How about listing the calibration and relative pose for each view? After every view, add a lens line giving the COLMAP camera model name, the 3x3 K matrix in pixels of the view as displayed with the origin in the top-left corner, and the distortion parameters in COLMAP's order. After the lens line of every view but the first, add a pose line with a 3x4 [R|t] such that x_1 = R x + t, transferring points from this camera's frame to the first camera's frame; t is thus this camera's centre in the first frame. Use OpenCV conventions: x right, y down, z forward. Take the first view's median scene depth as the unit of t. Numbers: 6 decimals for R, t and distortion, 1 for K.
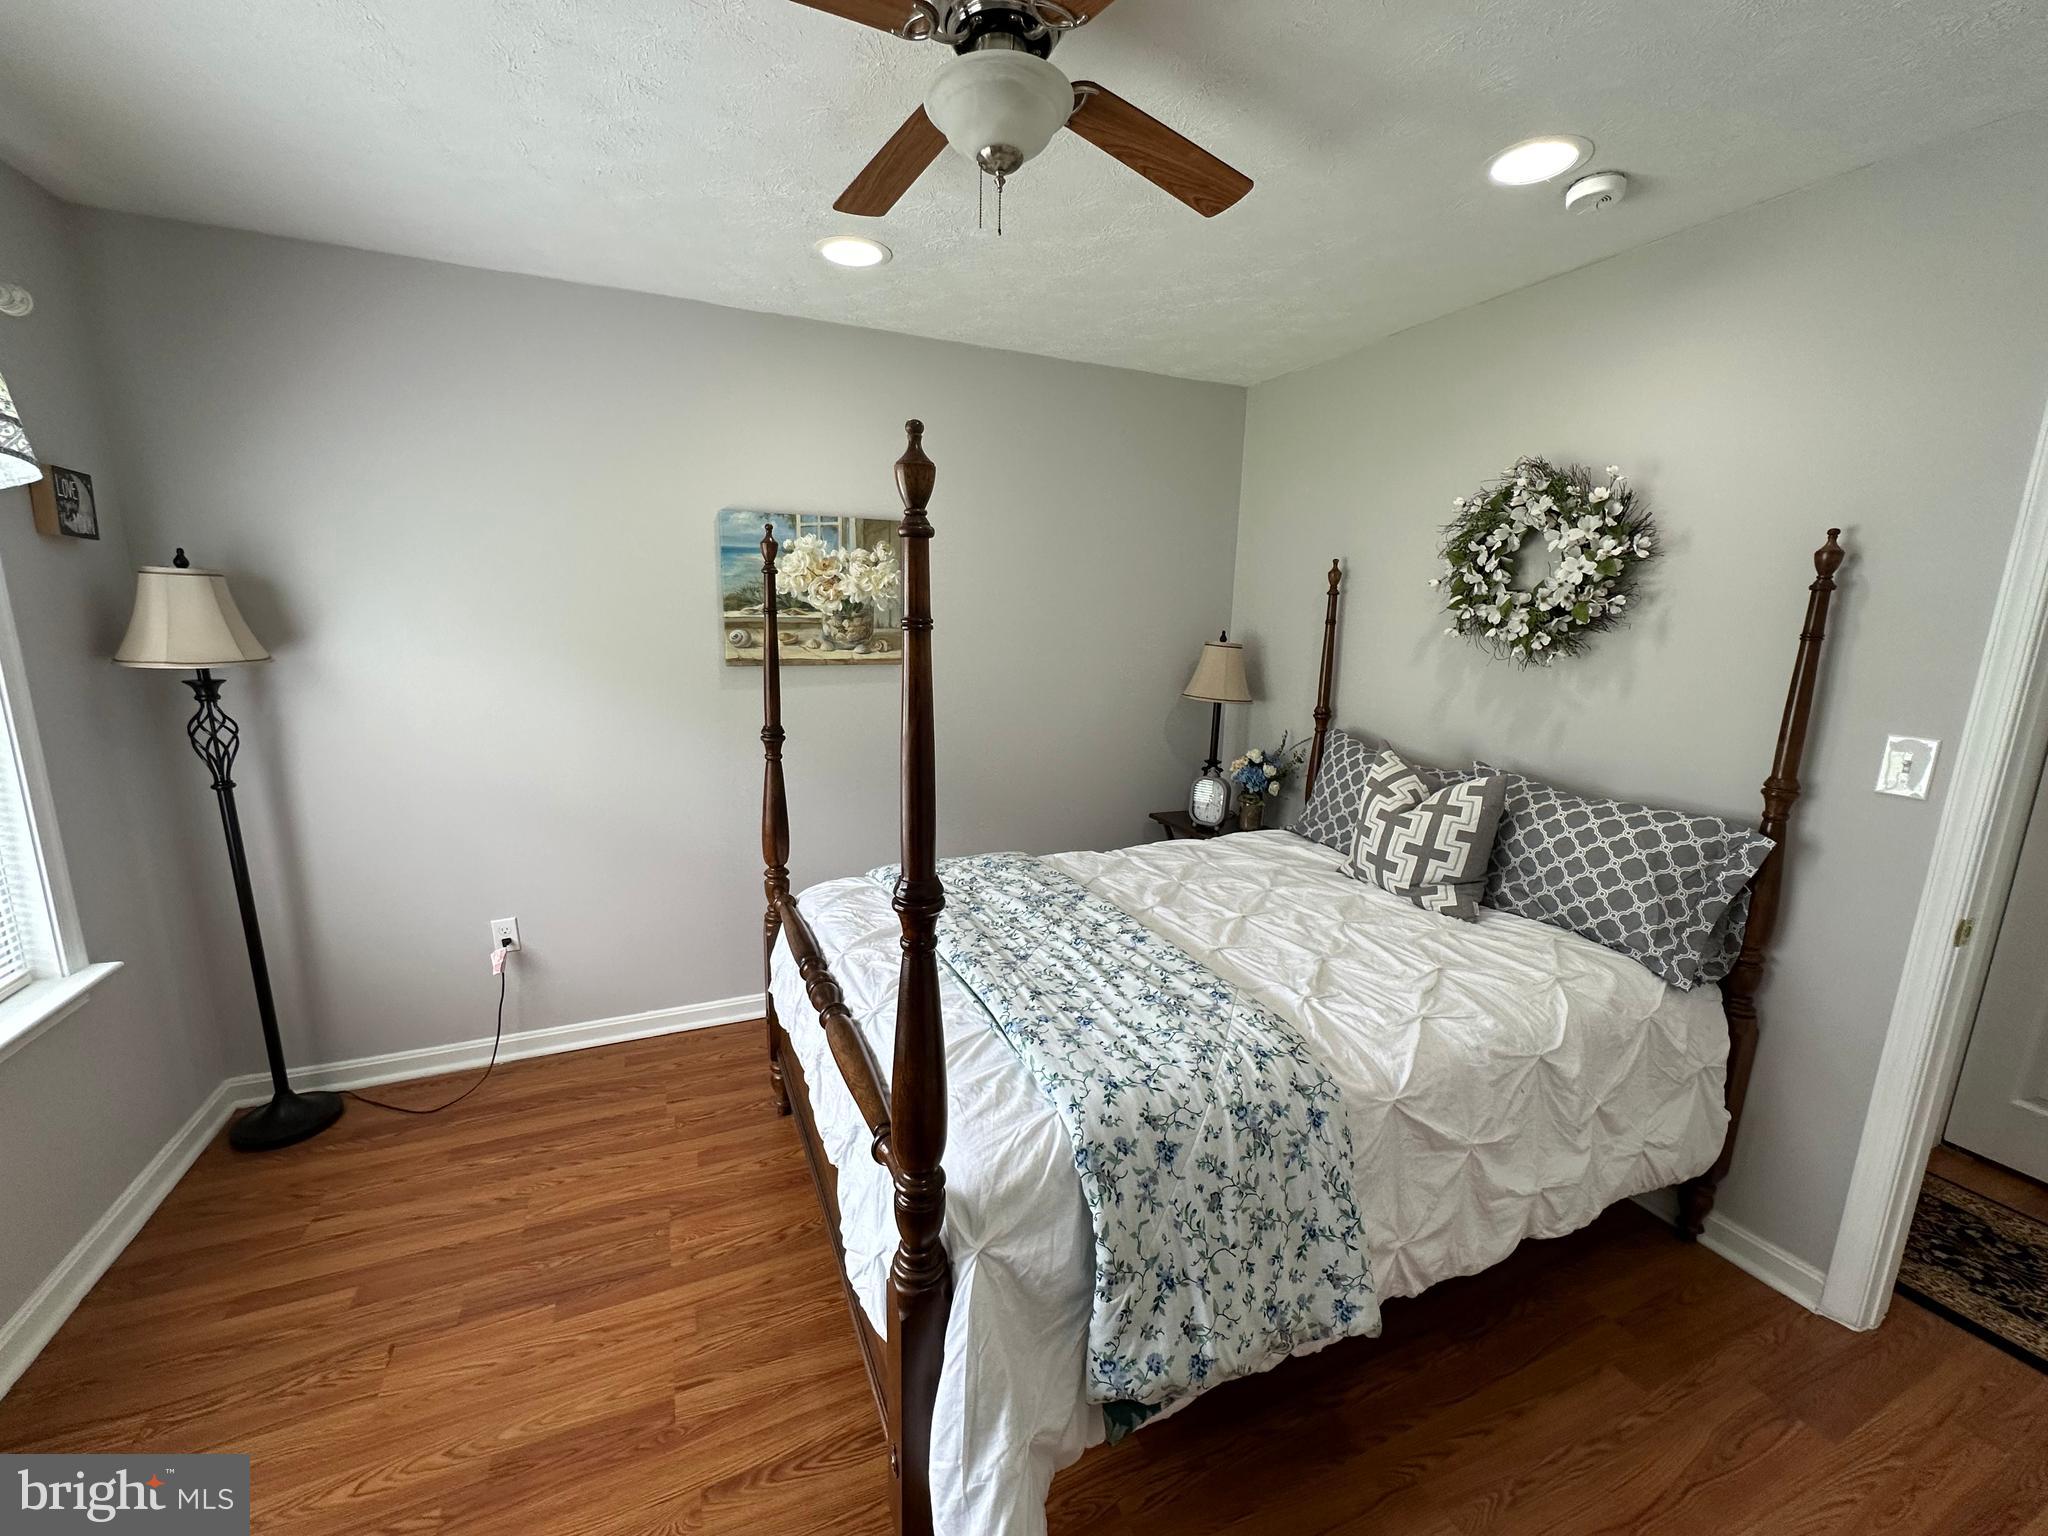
lens RADIAL K [[817.3, 0, 1022.2], [0, 817.3, 776.7], [0, 0, 1]] dist [-0.002666, 0.000203]
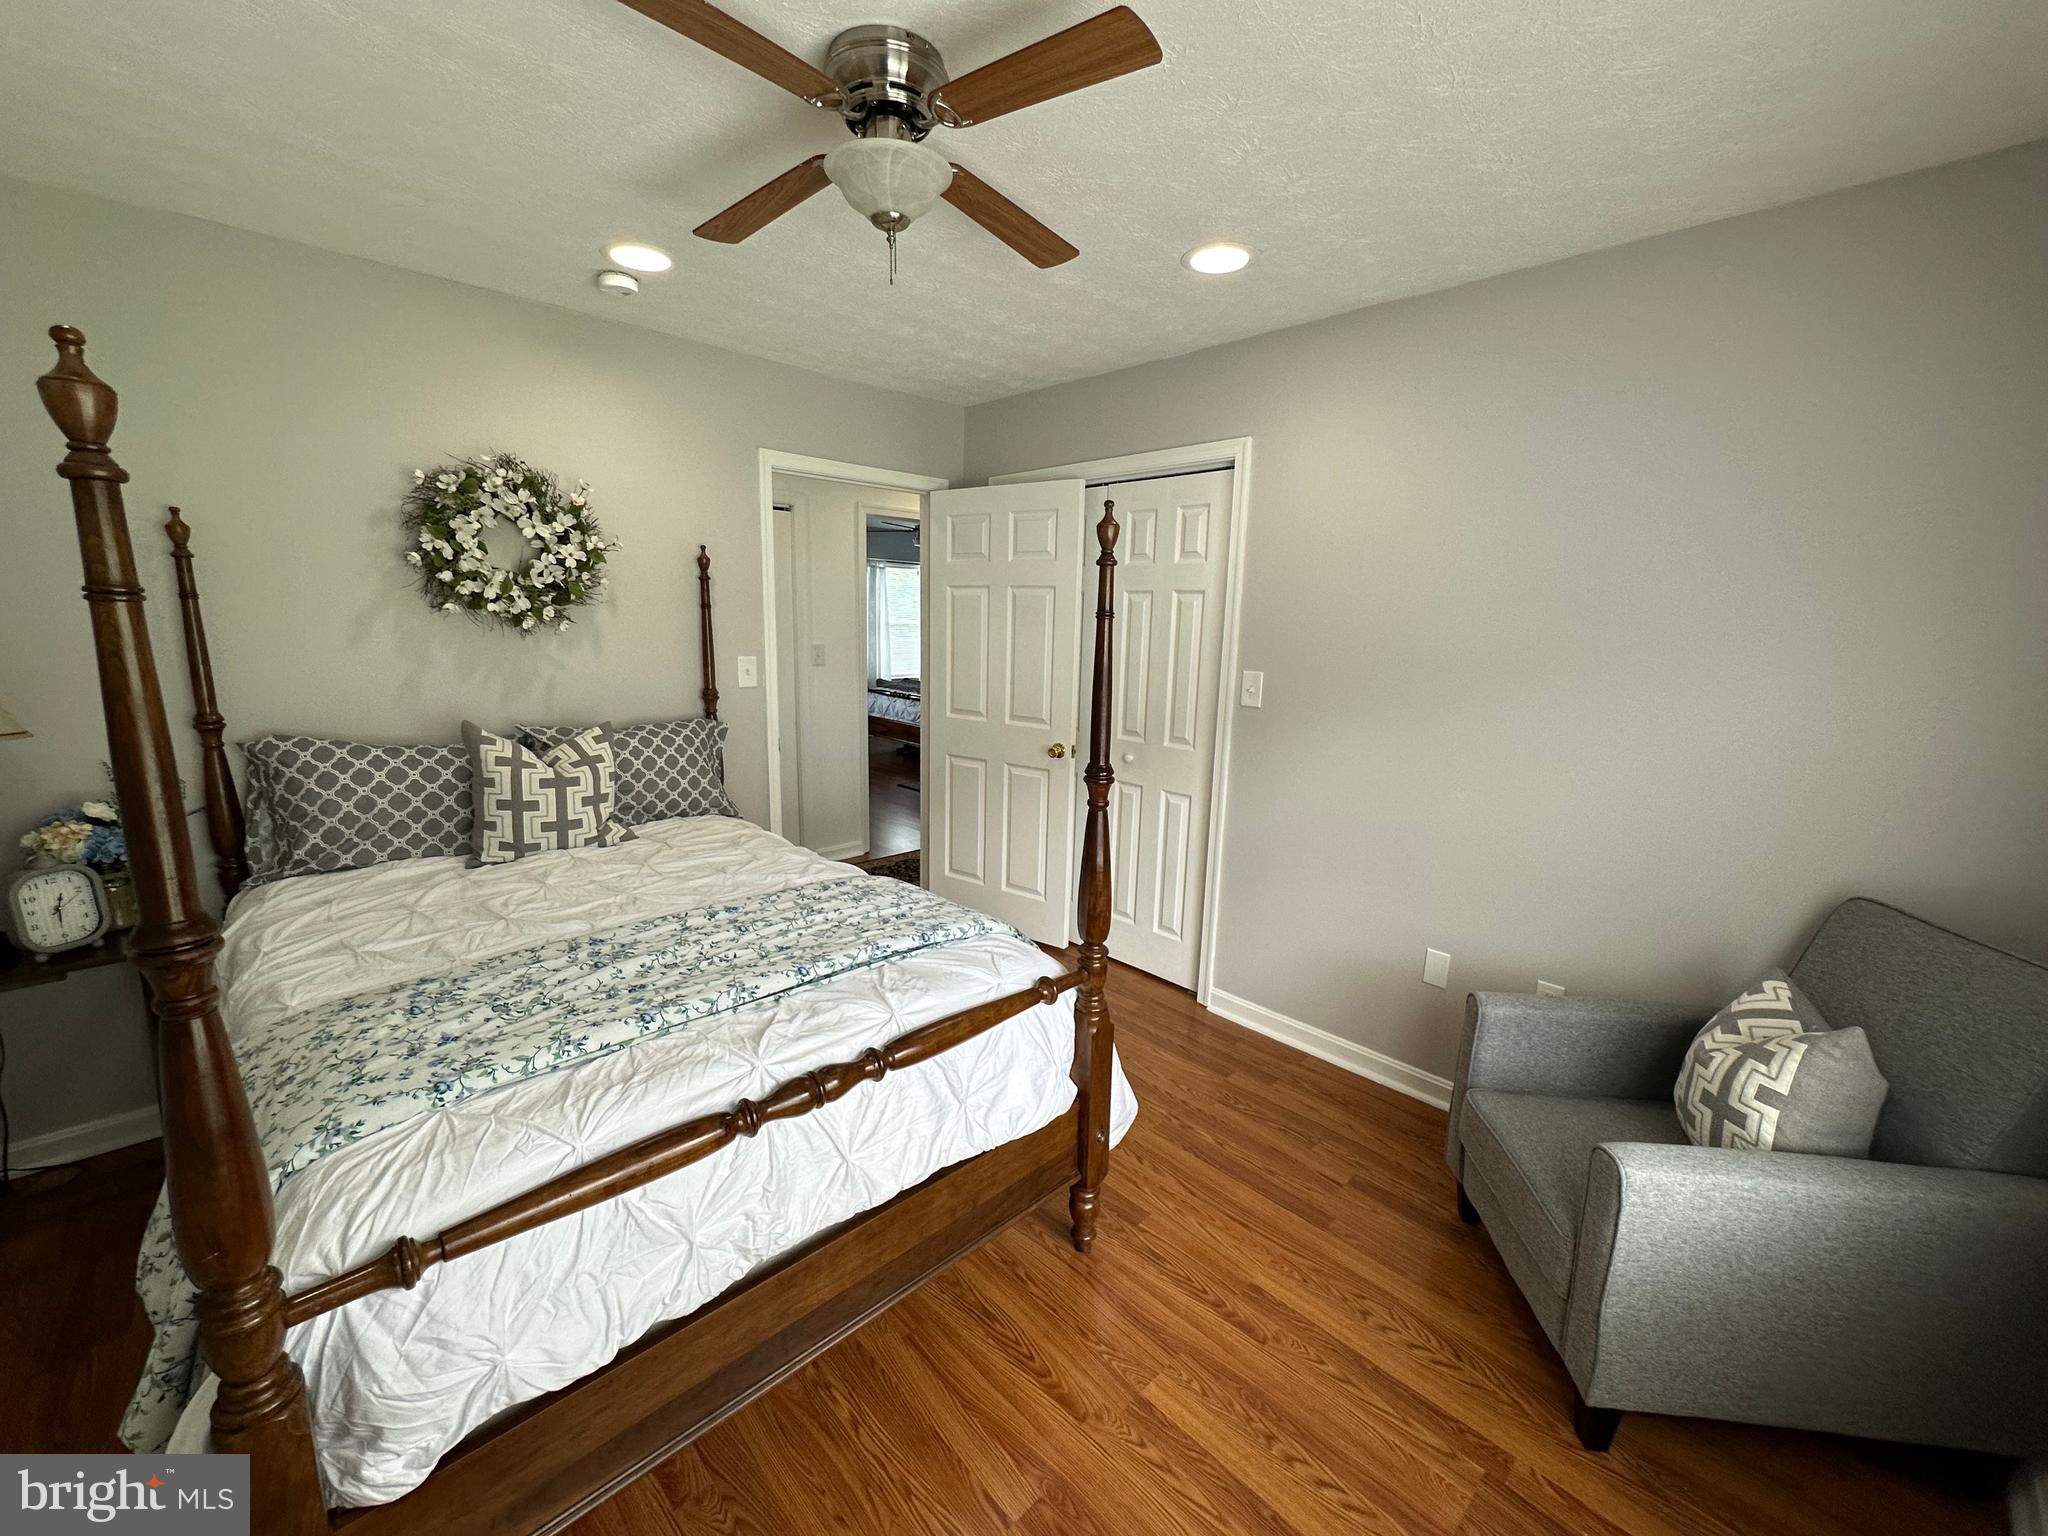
lens RADIAL K [[817.3, 0, 1034.9], [0, 817.3, 767.3], [0, 0, 1]] dist [-0.002666, 0.000203]
pose [[-0.339913, -0.206105, 0.917595, -0.705814], [0.159231, 0.948991, 0.272142, -0.153193], [-0.926879, 0.238614, -0.289757, 0.690103]]
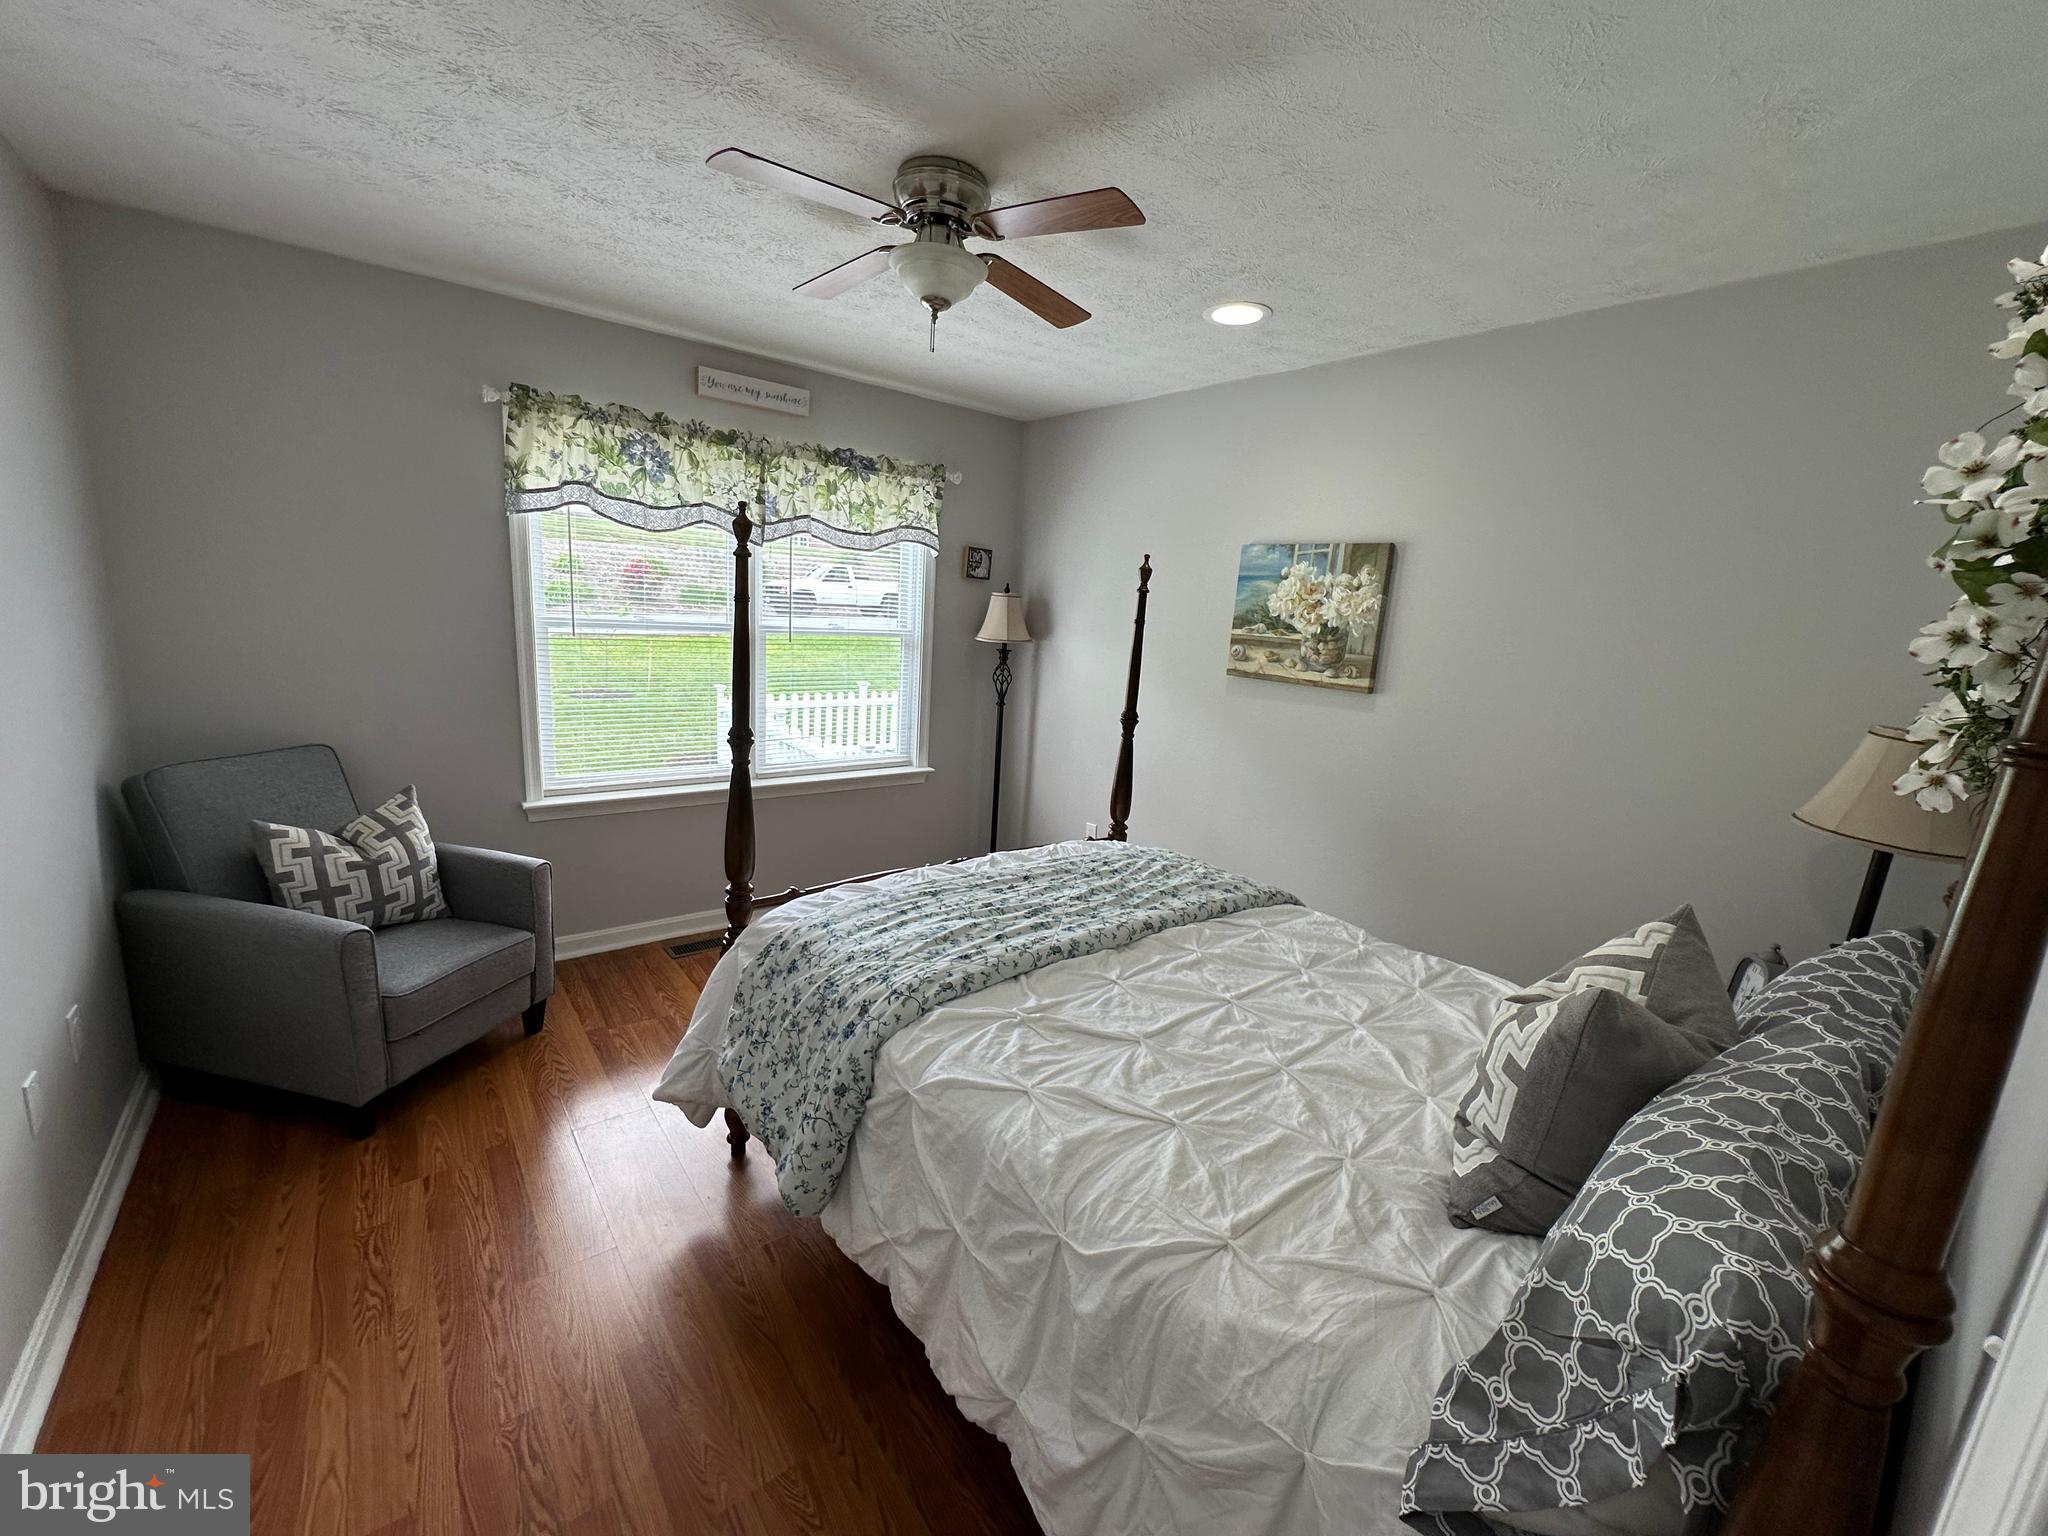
lens RADIAL K [[817.3, 0, 1014.2], [0, 817.3, 768.6], [0, 0, 1]] dist [-0.002666, 0.000203]
pose [[0.246289, 0.191034, -0.950183, 0.831279], [-0.254986, 0.958616, 0.126636, -0.087216], [0.935053, 0.211095, 0.284808, 0.459283]]
